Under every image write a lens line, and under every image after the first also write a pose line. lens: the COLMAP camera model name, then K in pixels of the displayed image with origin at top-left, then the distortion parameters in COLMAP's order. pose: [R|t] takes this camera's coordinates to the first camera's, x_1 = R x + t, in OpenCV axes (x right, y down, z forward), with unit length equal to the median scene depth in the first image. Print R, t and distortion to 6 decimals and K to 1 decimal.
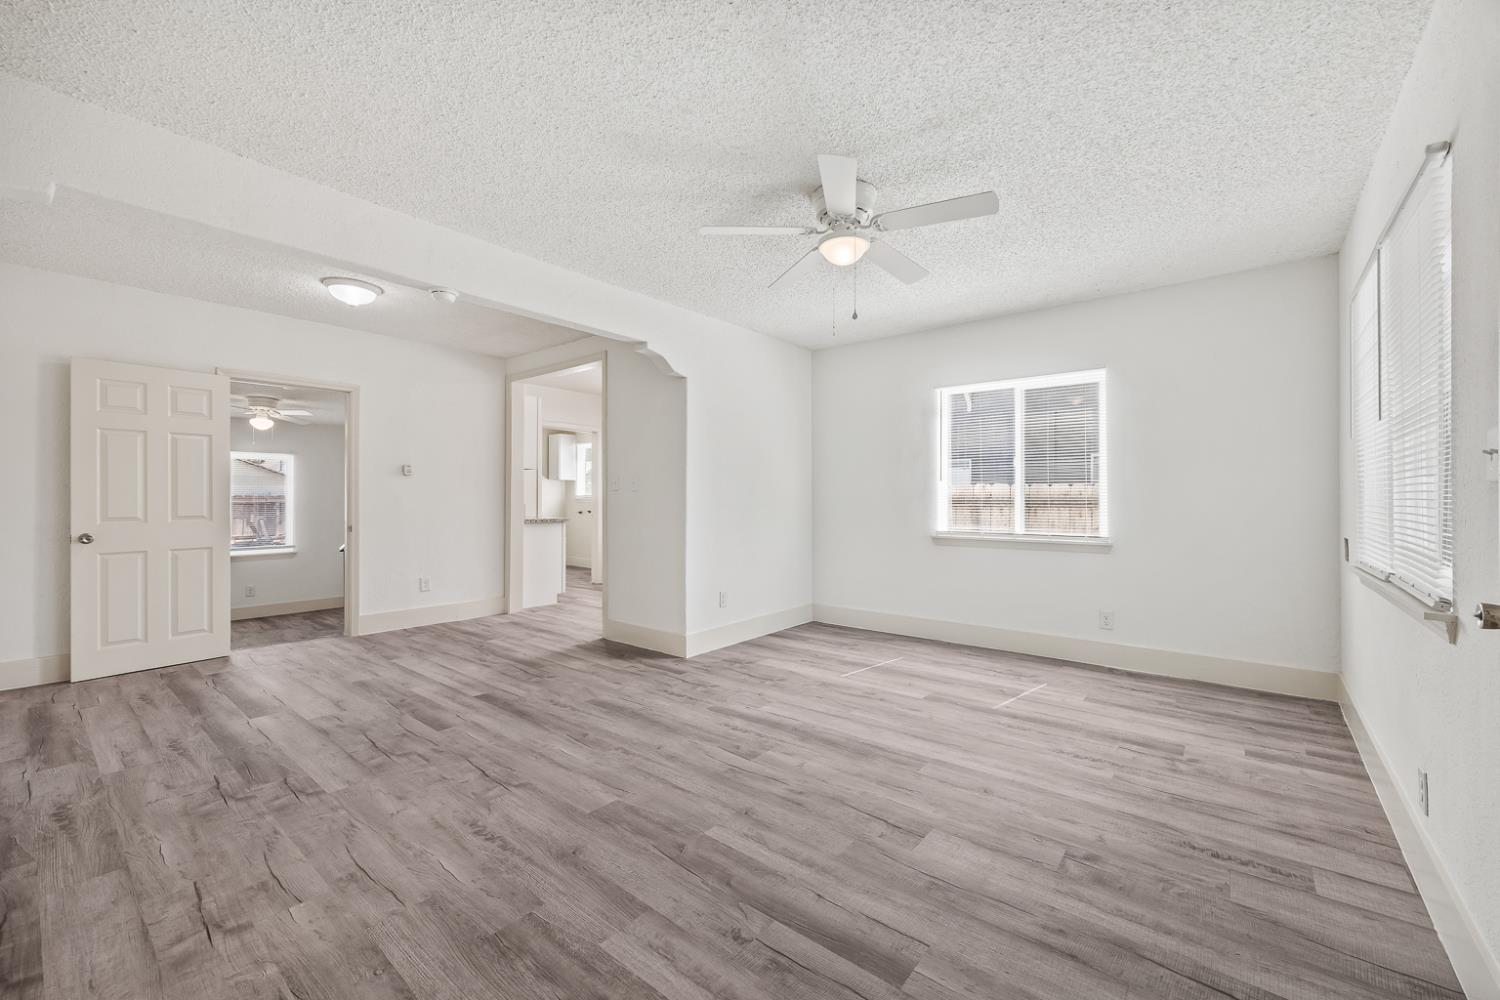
lens RADIAL K [[579.8, 0, 749.3], [0, 579.8, 497.6], [0, 0, 1]] dist [0.004861, -0.000771]
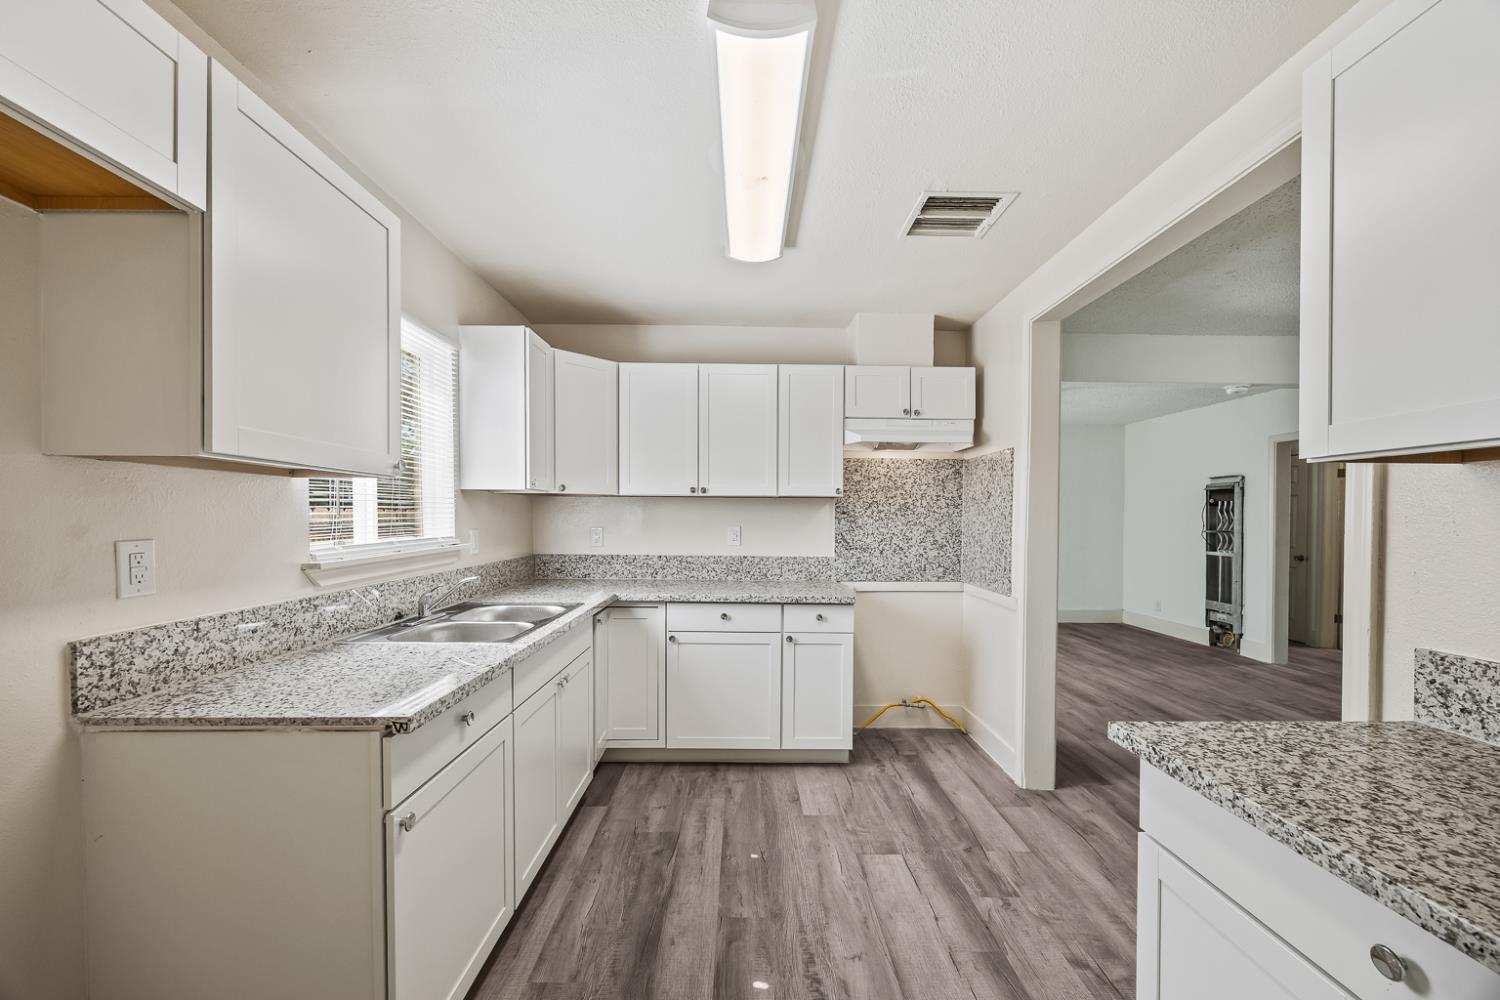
lens RADIAL K [[579.8, 0, 753.5], [0, 579.8, 521.9], [0, 0, 1]] dist [0.004861, -0.000771]
pose [[-0.648951, -0.010666, 0.760756, -1.048231], [-0.008657, 0.999941, 0.006635, -0.070934], [-0.760781, -0.002280, -0.649004, 3.387311]]
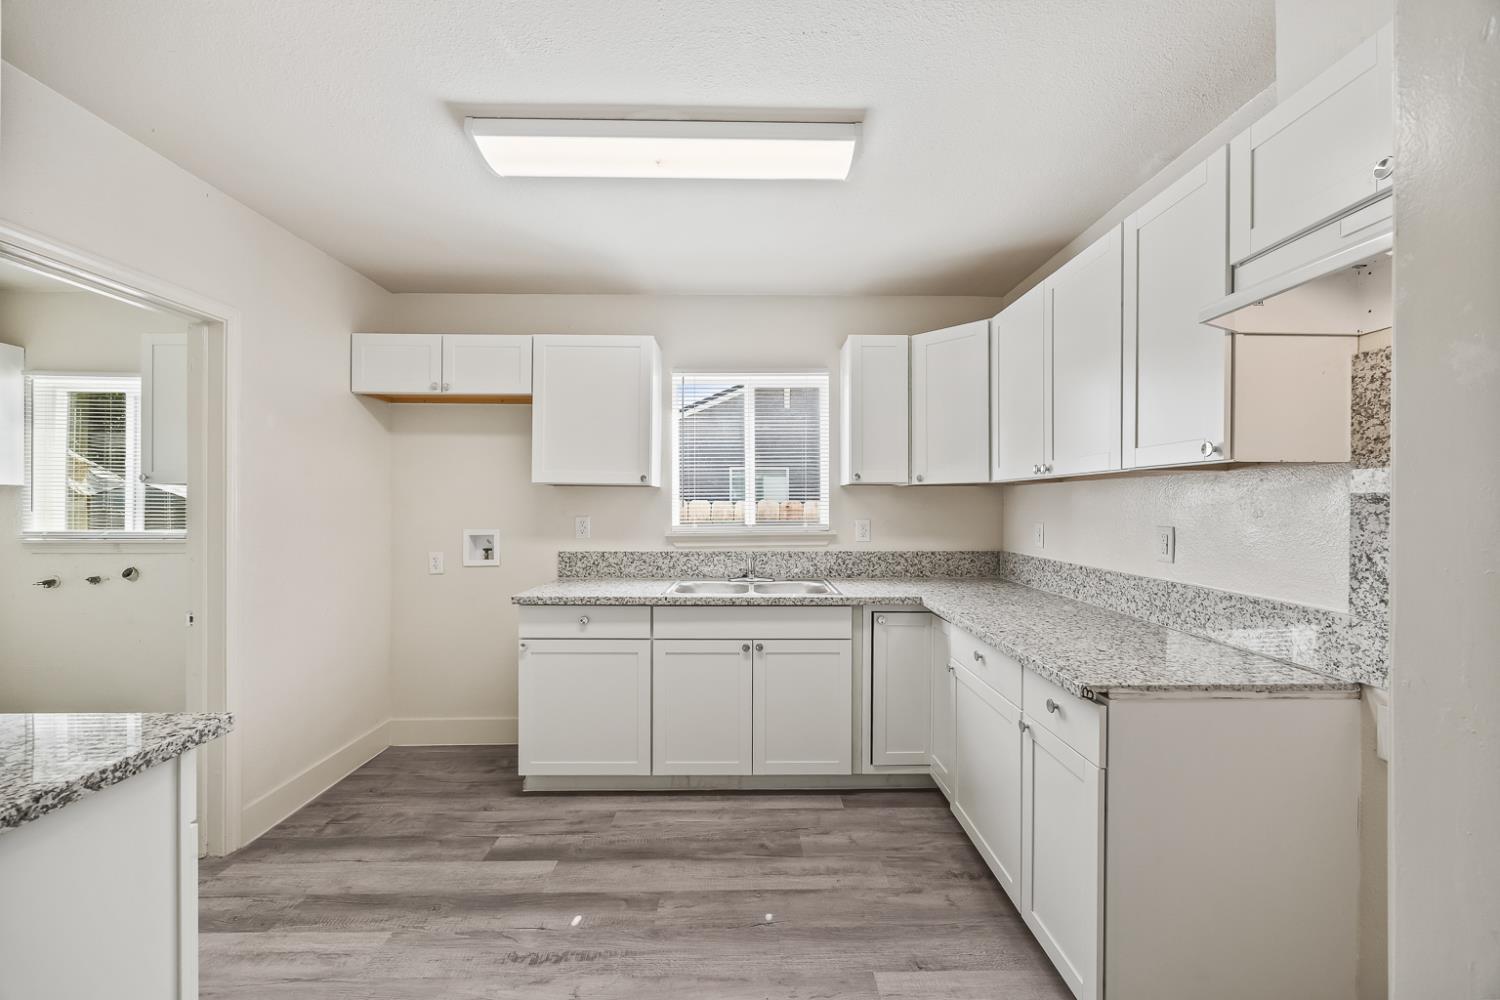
lens RADIAL K [[579.8, 0, 752.2], [0, 579.8, 505.0], [0, 0, 1]] dist [0.004861, -0.000771]
pose [[0.763007, 0.002701, 0.646385, -0.846926], [-0.005634, 0.999981, 0.002472, -0.079272], [-0.646366, -0.005528, 0.763007, 2.132411]]
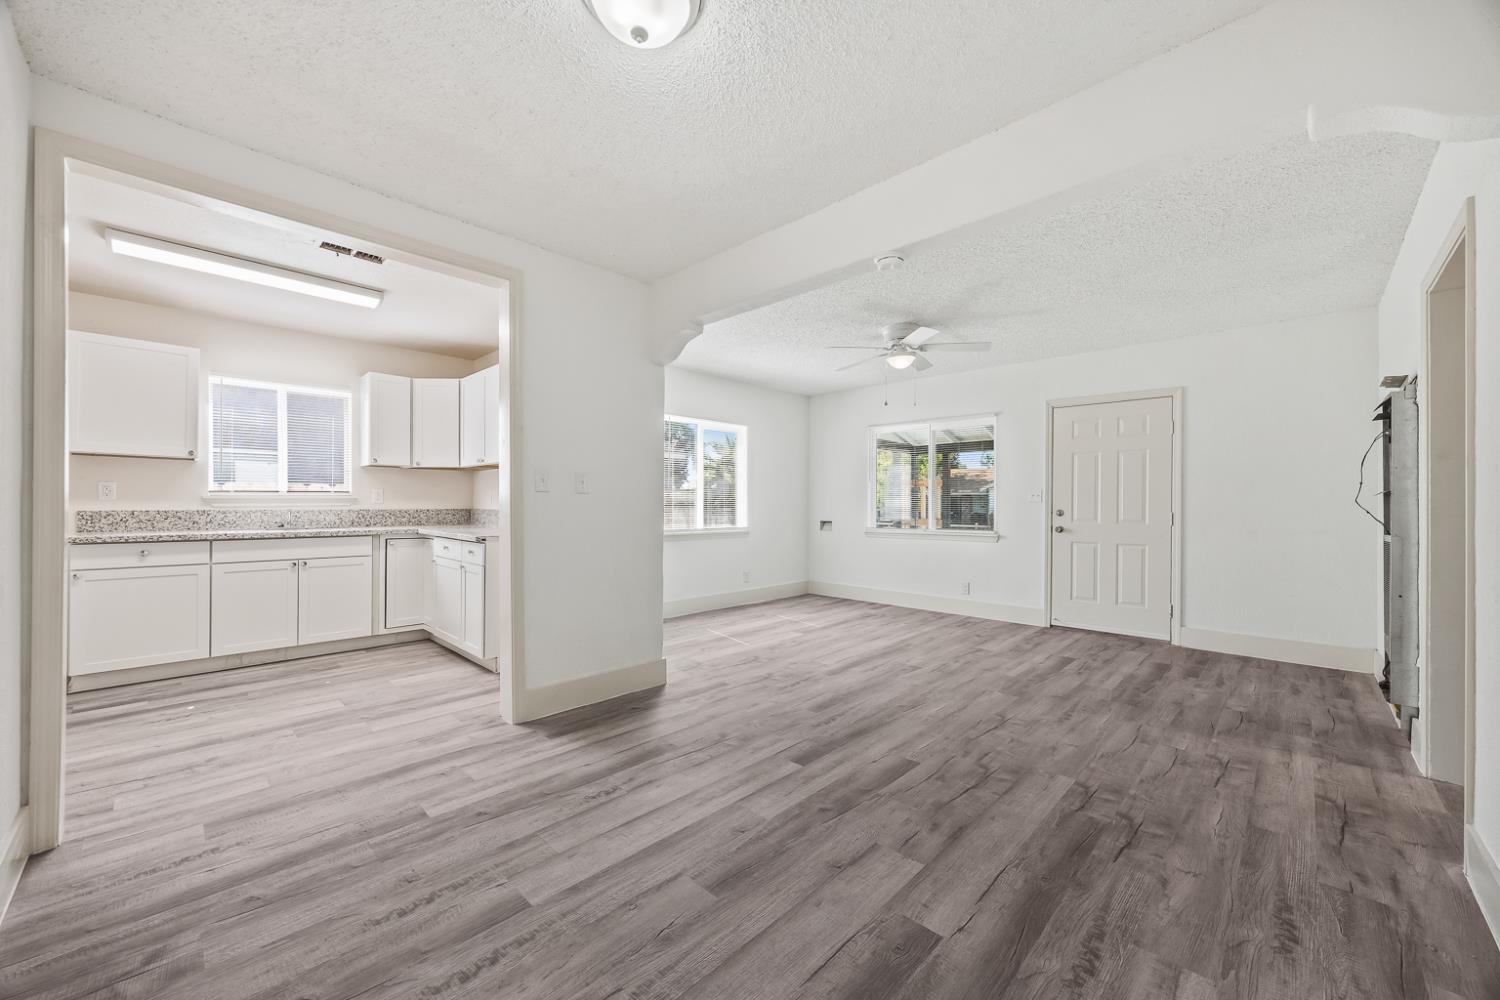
lens RADIAL K [[579.8, 0, 747.7], [0, 579.8, 501.5], [0, 0, 1]] dist [0.004861, -0.000771]
pose [[0.090757, 0.006137, 0.995854, -1.776979], [-0.007518, 0.999957, -0.005477, 0.007862], [-0.995845, -0.006990, 0.090799, 1.452353]]
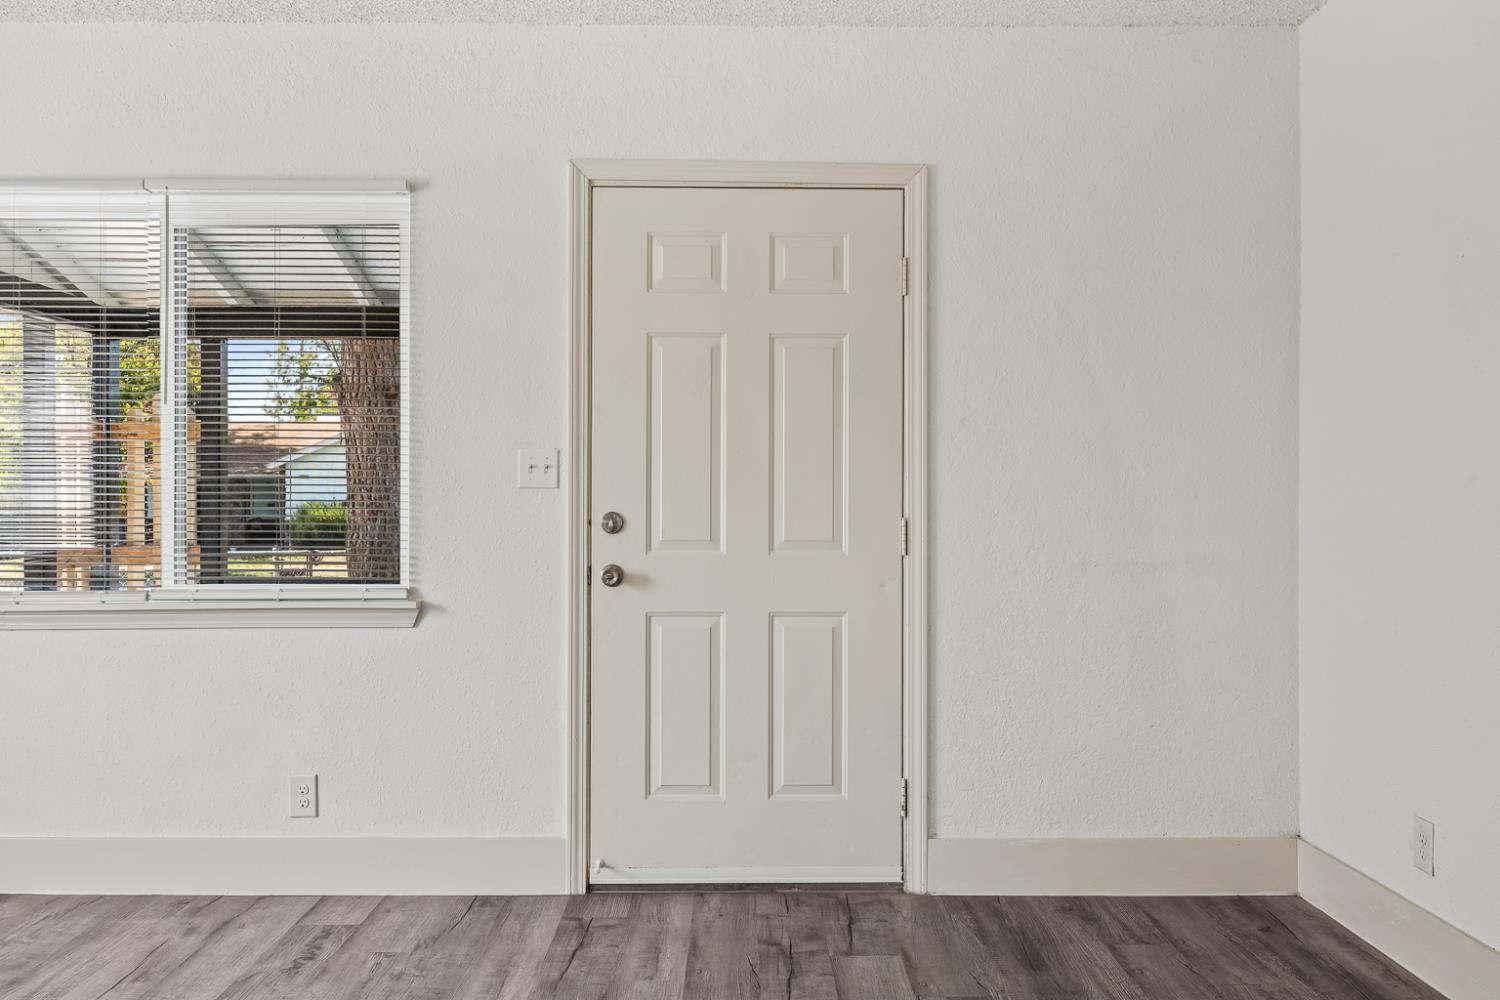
lens RADIAL K [[1184.8, 0, 737.1], [0, 1184.8, 483.5], [0, 0, 1]] dist [0.007320, 0.001505]
pose [[-0.631693, 0.015941, 0.775055, -0.633093], [0.000392, 0.999795, -0.020245, 0.012038], [-0.775218, -0.012485, -0.631570, 1.246492]]
